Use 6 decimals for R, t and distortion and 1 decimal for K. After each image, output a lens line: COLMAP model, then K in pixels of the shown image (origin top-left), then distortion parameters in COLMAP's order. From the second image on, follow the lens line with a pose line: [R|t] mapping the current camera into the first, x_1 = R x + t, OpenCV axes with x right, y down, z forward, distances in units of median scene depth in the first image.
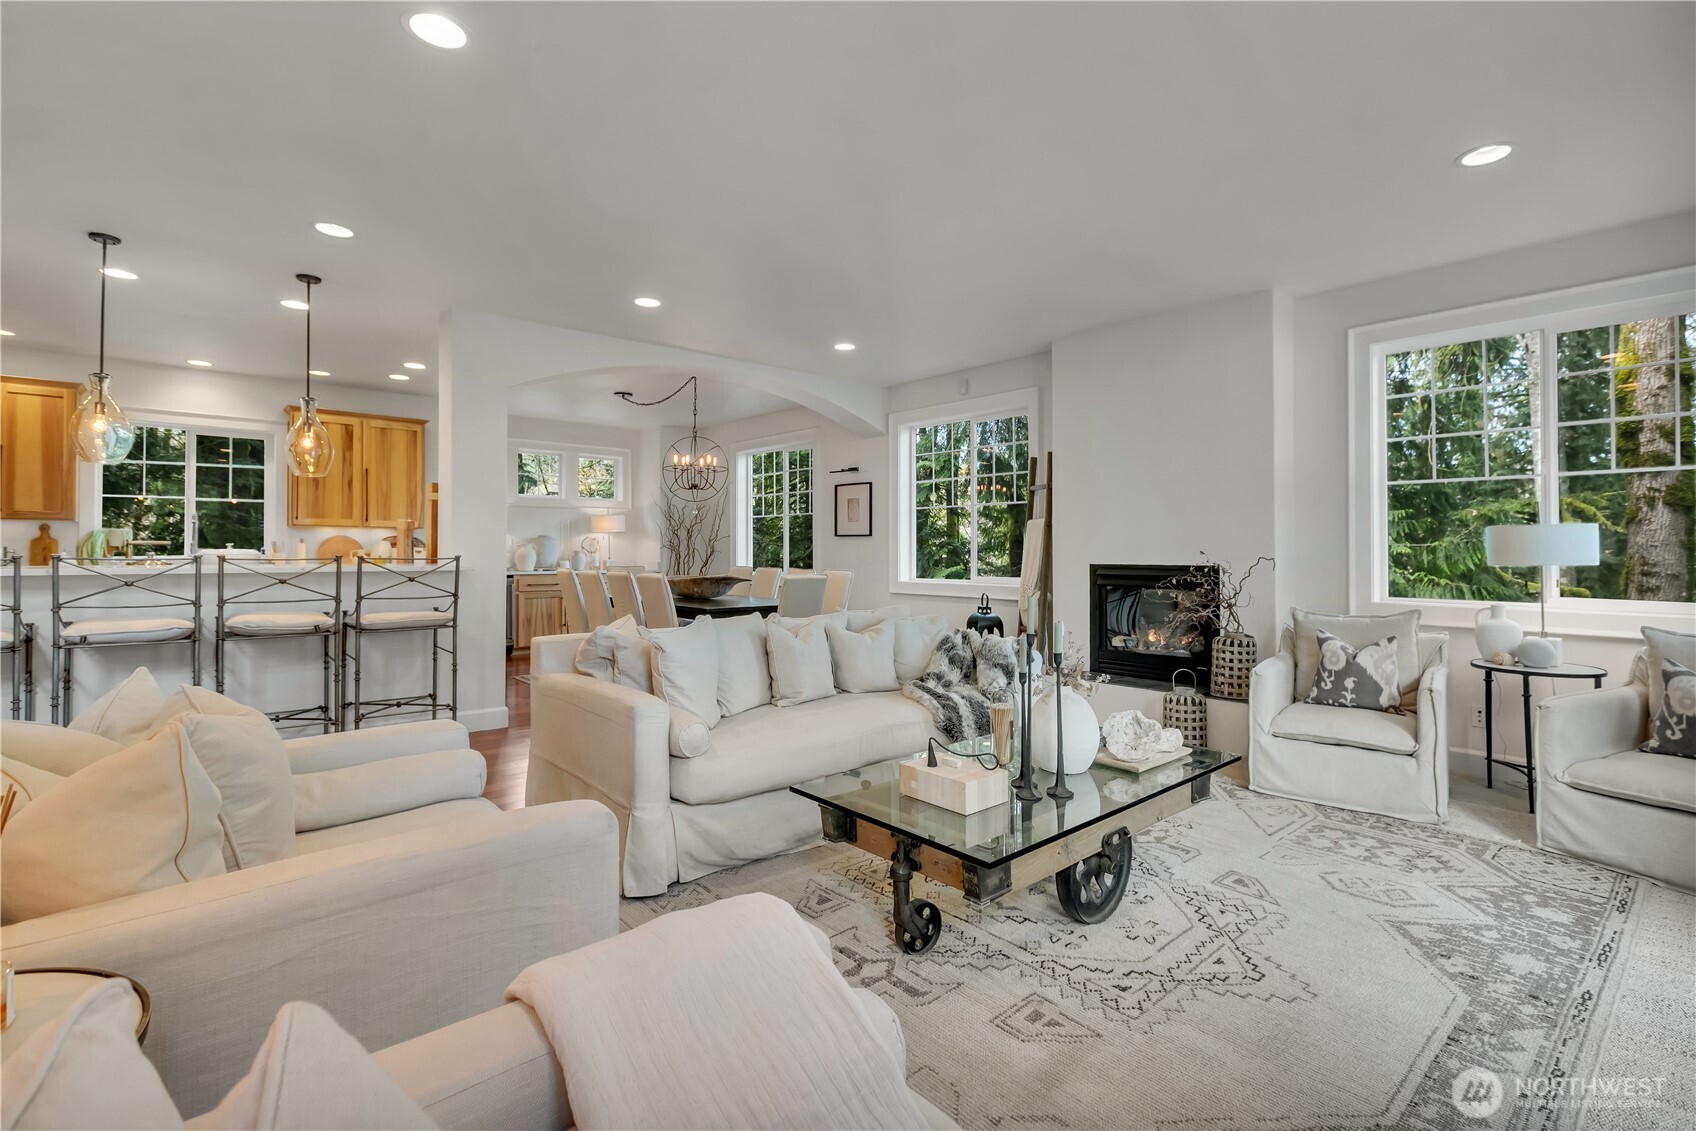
lens RADIAL K [[785.6, 0, 865.3], [0, 785.6, 544.0], [0, 0, 1]] dist [0.000405, -0.000706]
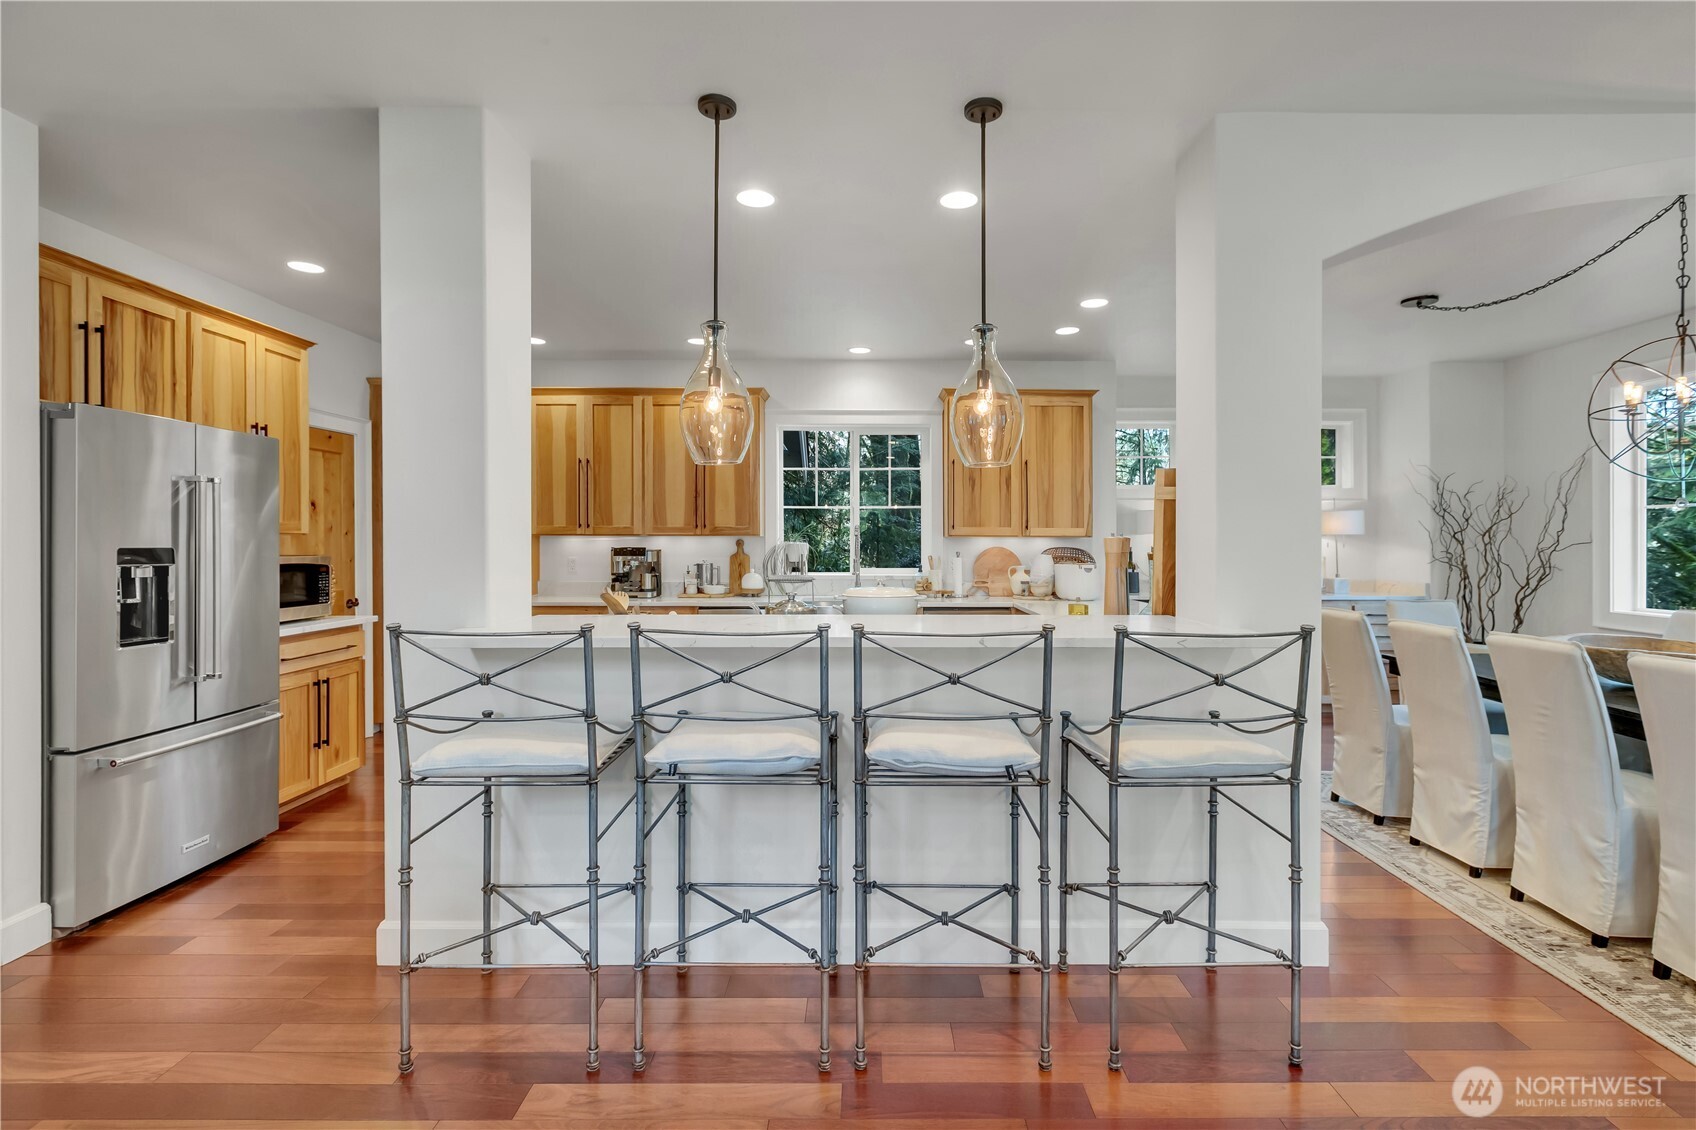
lens RADIAL K [[785.6, 0, 865.0], [0, 785.6, 542.8], [0, 0, 1]] dist [0.000405, -0.000706]
pose [[0.750152, -0.001071, -0.661265, -0.281997], [0.007361, 0.999950, 0.006731, -0.025624], [0.661225, -0.009917, 0.750122, 0.366169]]
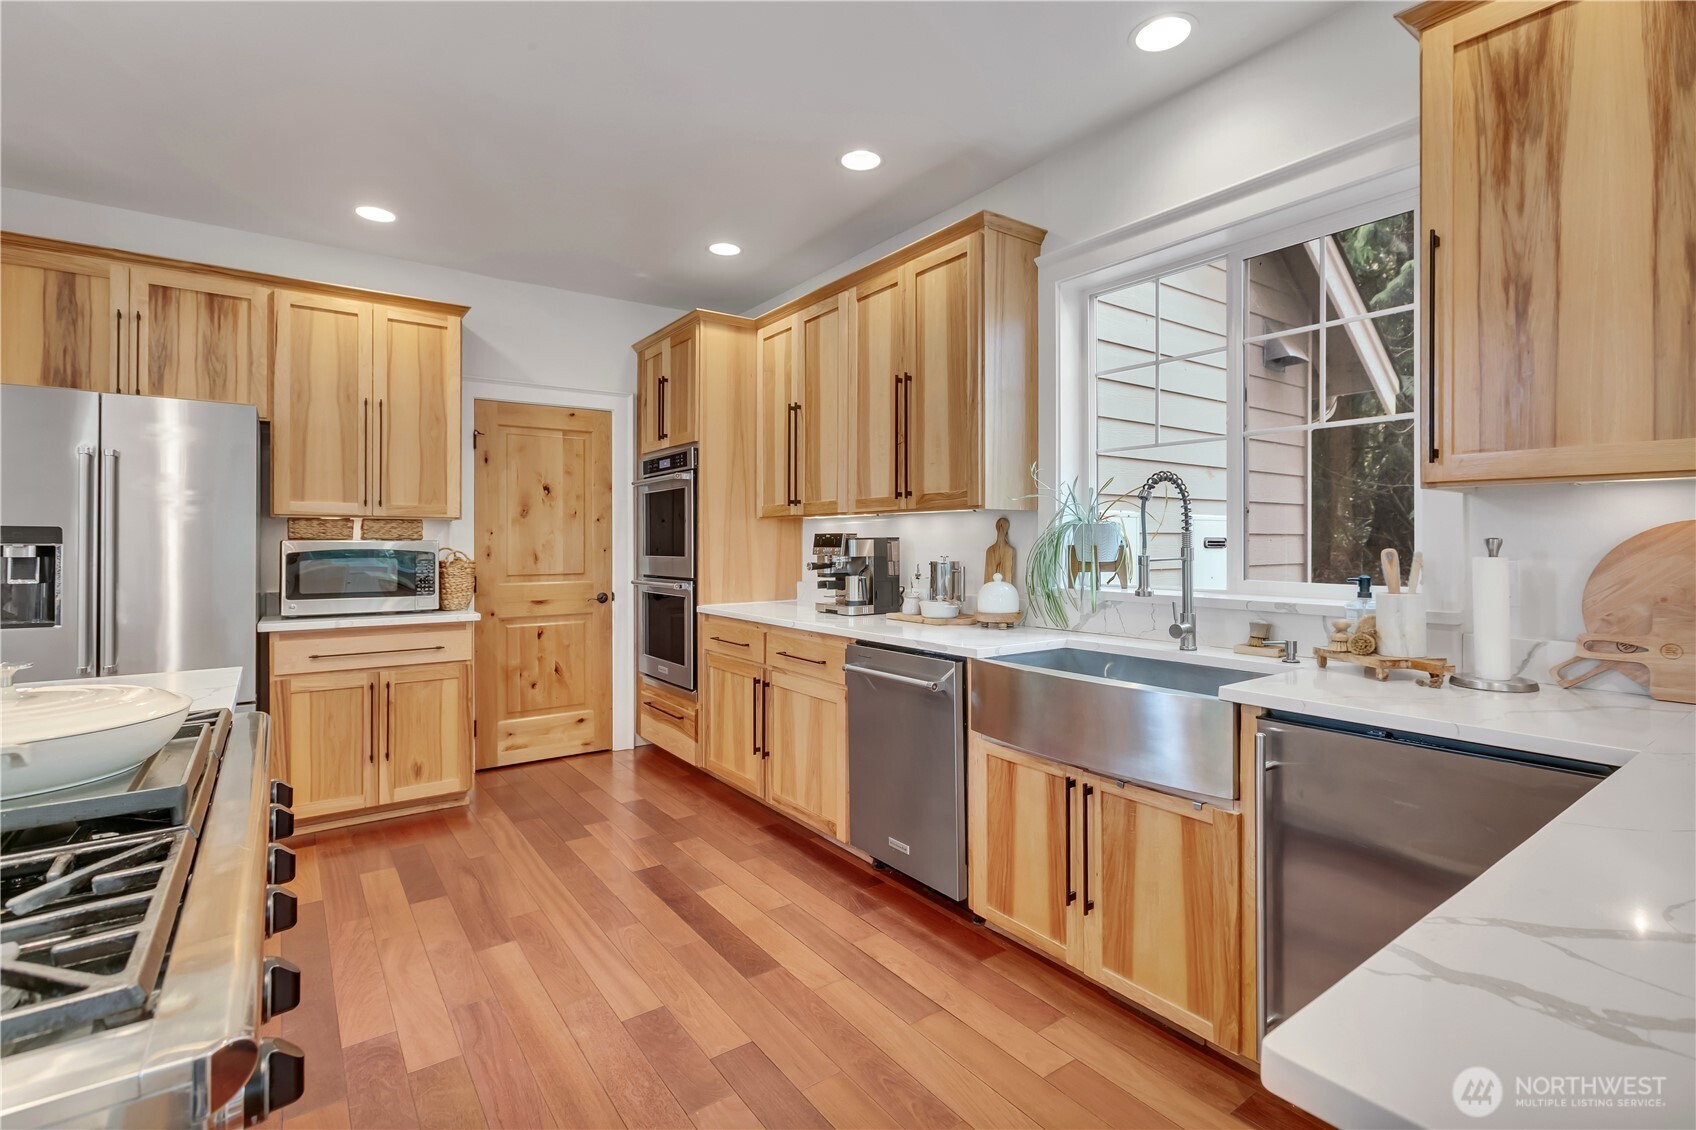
lens RADIAL K [[785.6, 0, 852.0], [0, 785.6, 541.2], [0, 0, 1]] dist [0.000405, -0.000706]
pose [[-0.089891, -0.005188, -0.995938, -0.508929], [0.009356, 0.999938, -0.006053, -0.007355], [0.995908, -0.009862, -0.089837, 0.925651]]
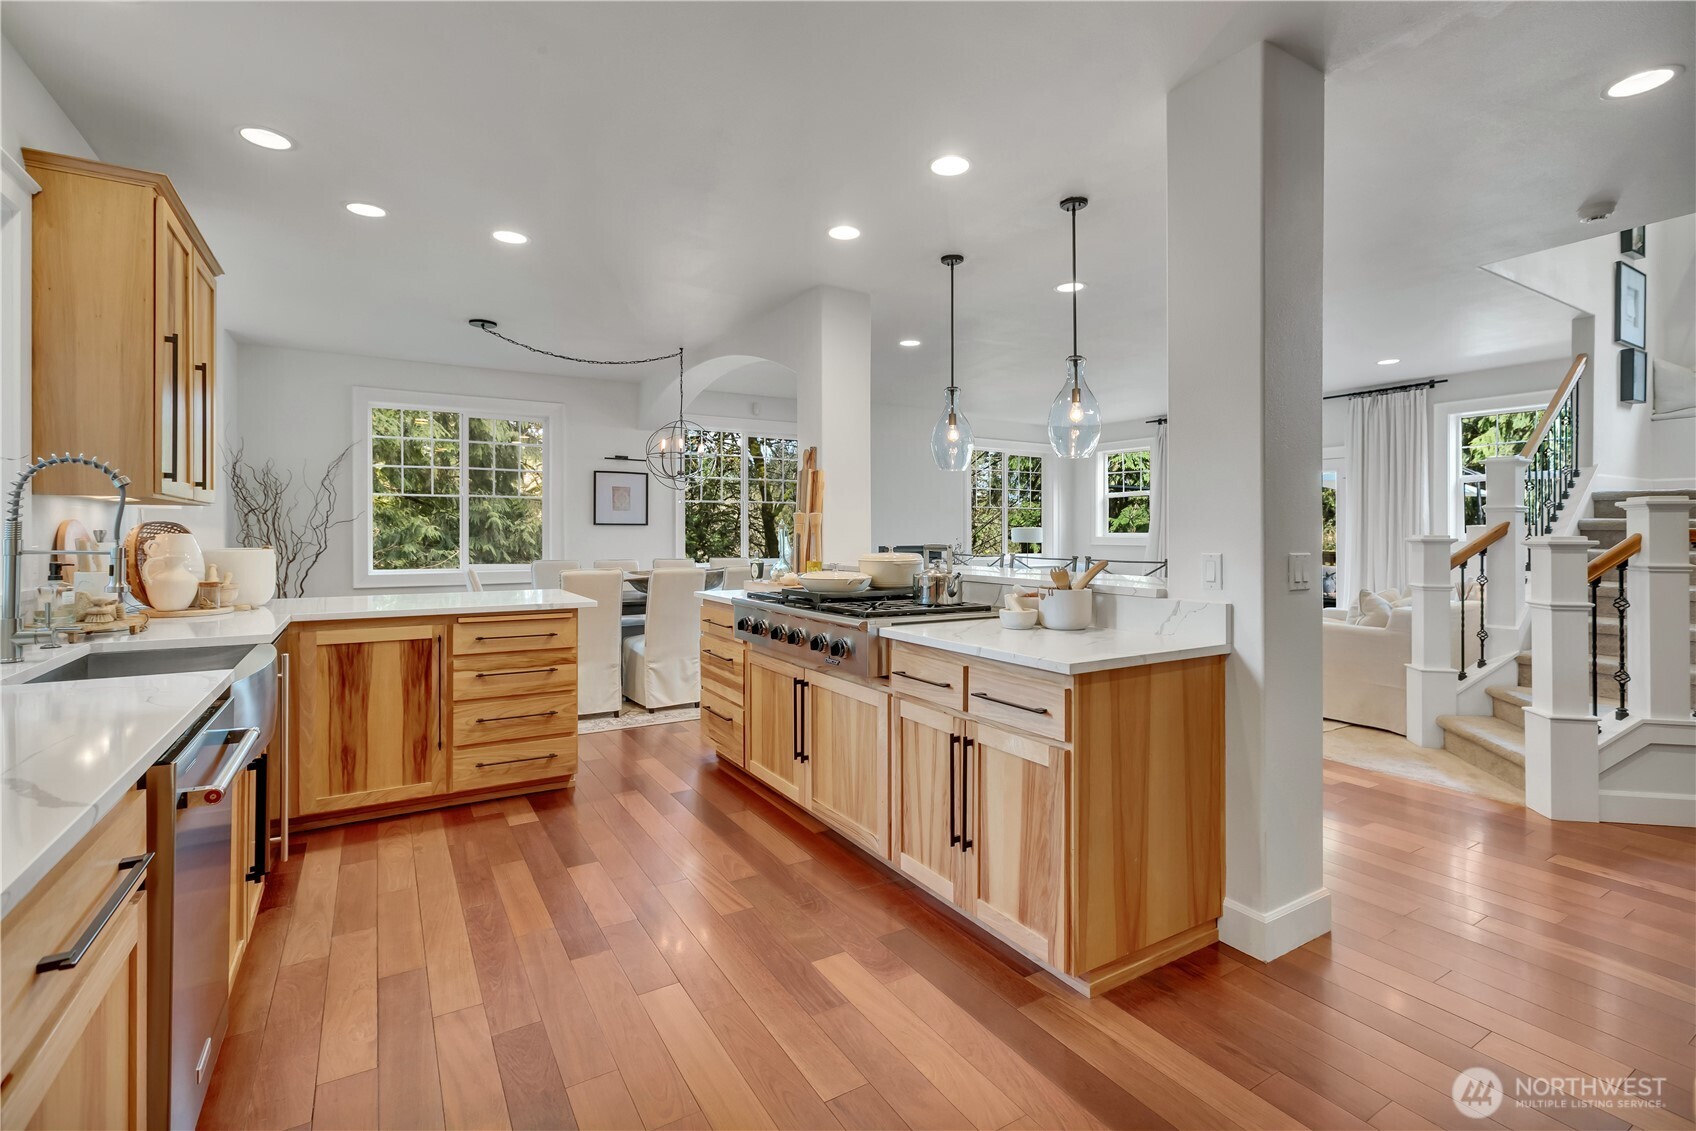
lens RADIAL K [[785.6, 0, 851.0], [0, 785.6, 536.9], [0, 0, 1]] dist [0.000405, -0.000706]
pose [[0.167835, -0.010583, 0.985758, -1.149898], [-0.008620, 0.999888, 0.012202, -0.012482], [-0.985777, -0.010545, 0.167725, 0.672835]]
